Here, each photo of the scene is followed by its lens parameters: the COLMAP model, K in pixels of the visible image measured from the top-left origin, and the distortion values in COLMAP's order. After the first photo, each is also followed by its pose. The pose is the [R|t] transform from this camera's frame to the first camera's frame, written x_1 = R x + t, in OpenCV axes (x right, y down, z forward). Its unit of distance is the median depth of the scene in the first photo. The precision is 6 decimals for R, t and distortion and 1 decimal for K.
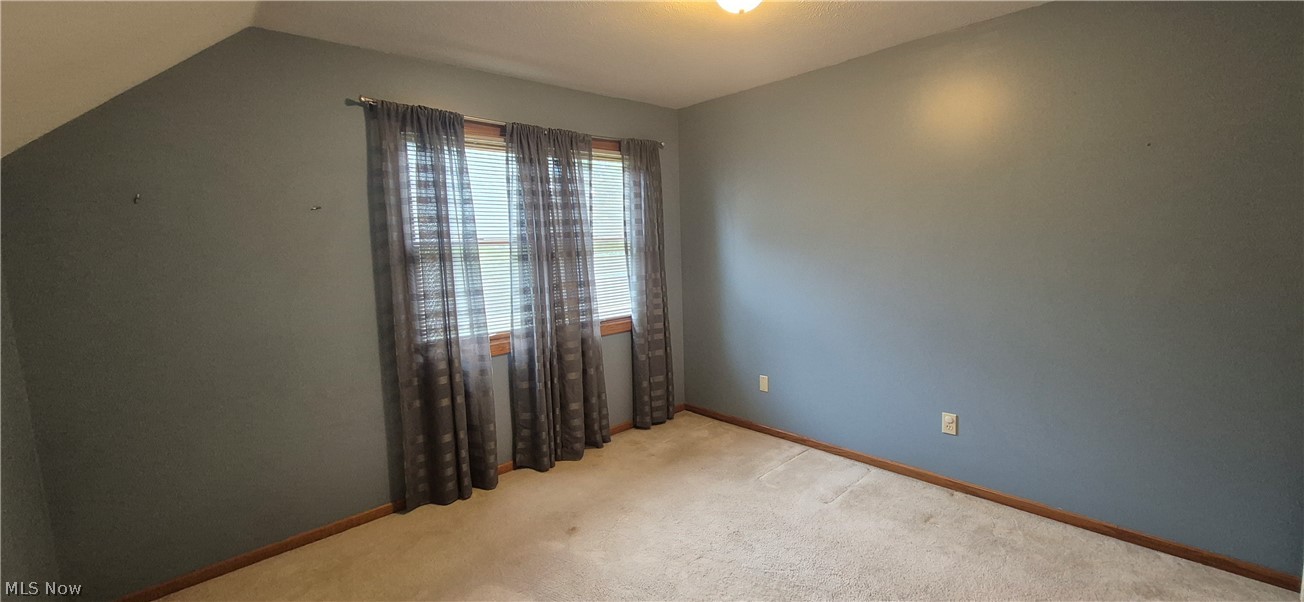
lens RADIAL K [[511.8, 0, 663.0], [0, 511.8, 294.4], [0, 0, 1]] dist [0.001907, -0.000854]
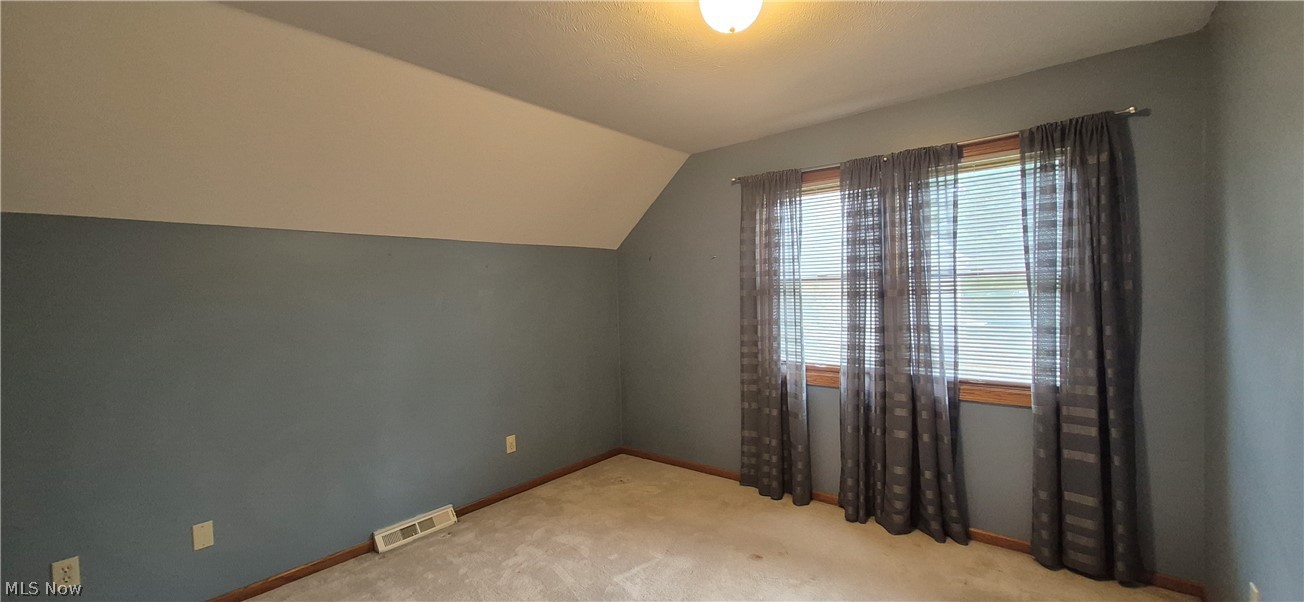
lens RADIAL K [[511.8, 0, 664.6], [0, 511.8, 307.0], [0, 0, 1]] dist [0.001907, -0.000854]
pose [[0.139400, 0.056231, -0.988638, 0.598714], [-0.088554, 0.995094, 0.044112, -0.054974], [0.986269, 0.081399, 0.143696, 0.469559]]
